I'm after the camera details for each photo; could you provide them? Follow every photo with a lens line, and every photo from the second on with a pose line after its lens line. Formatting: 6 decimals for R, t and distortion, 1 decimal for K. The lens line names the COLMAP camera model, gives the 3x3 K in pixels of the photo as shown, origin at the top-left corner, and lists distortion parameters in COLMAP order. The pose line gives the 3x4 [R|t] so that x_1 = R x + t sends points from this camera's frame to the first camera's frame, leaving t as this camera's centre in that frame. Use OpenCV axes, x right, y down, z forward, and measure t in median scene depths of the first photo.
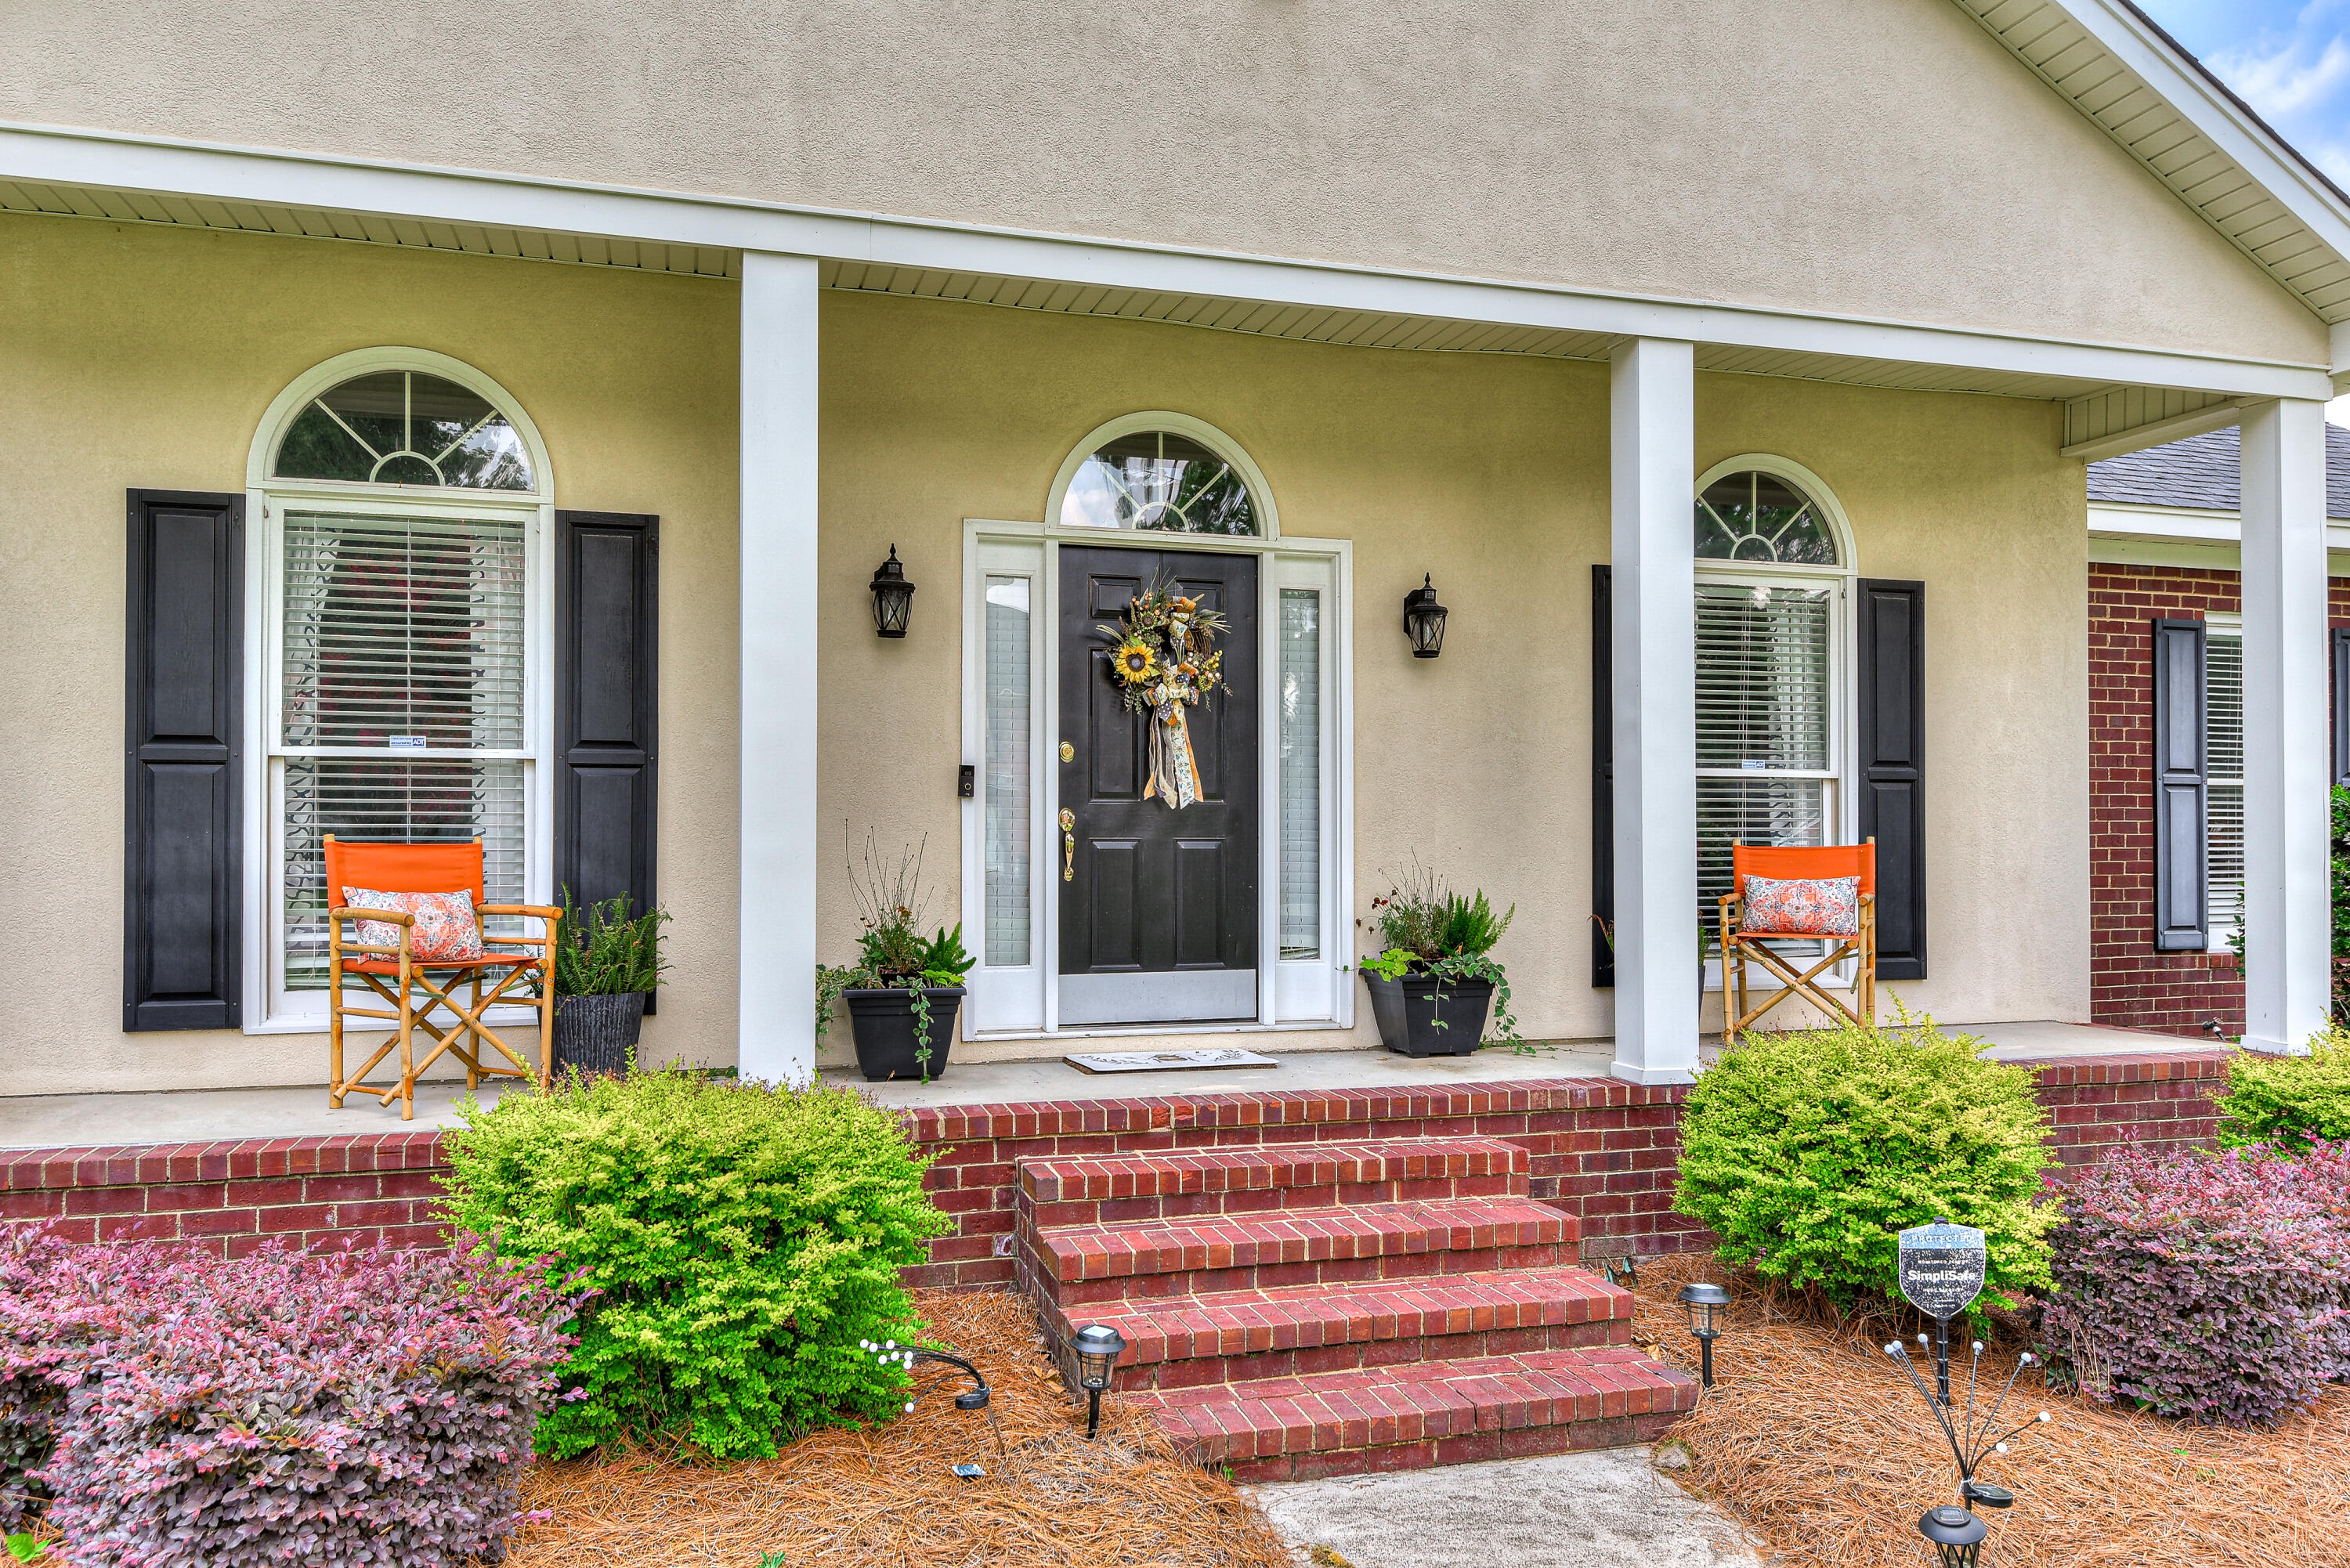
lens RADIAL K [[1602.2, 0, 1146.1], [0, 1602.2, 810.6], [0, 0, 1]] dist [0.023198, -0.001153]
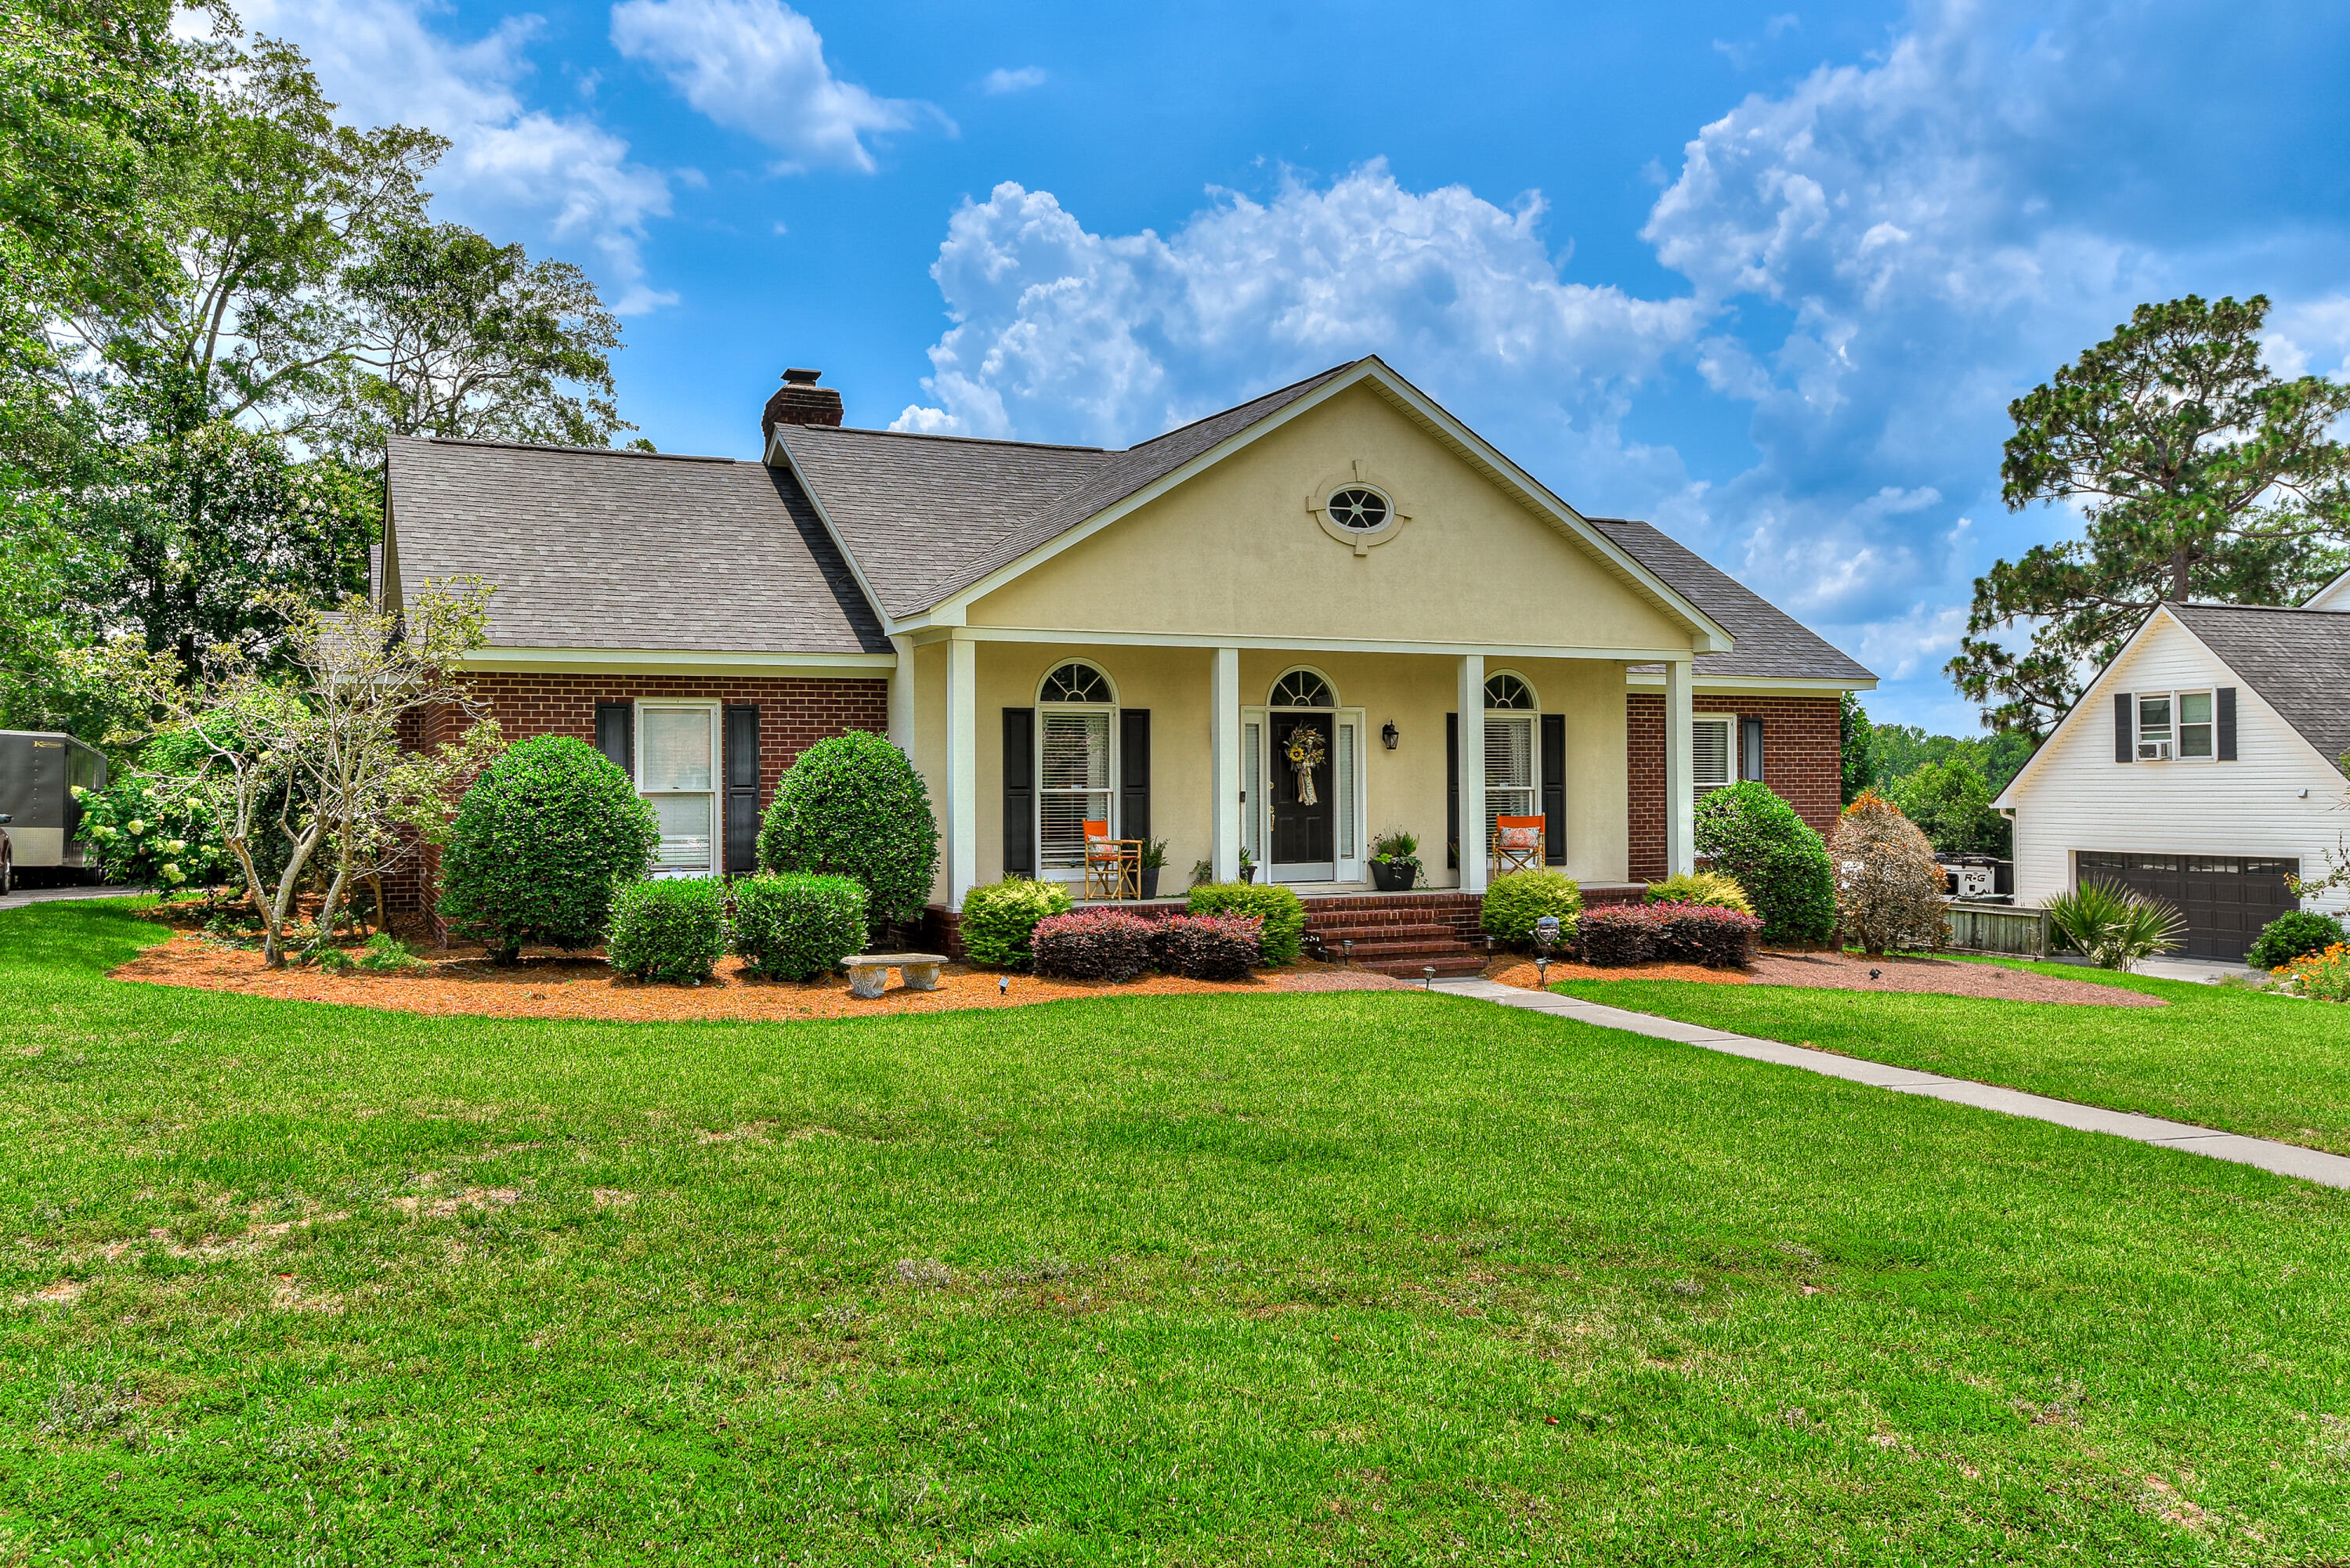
lens RADIAL K [[1824.4, 0, 1119.6], [0, 1824.4, 751.5], [0, 0, 1]] dist [0.049212, -0.035650]
pose [[0.988932, -0.002284, 0.148353, -0.809221], [0.002015, 0.999996, 0.001964, -0.105982], [-0.148357, -0.001644, 0.988933, -2.194930]]
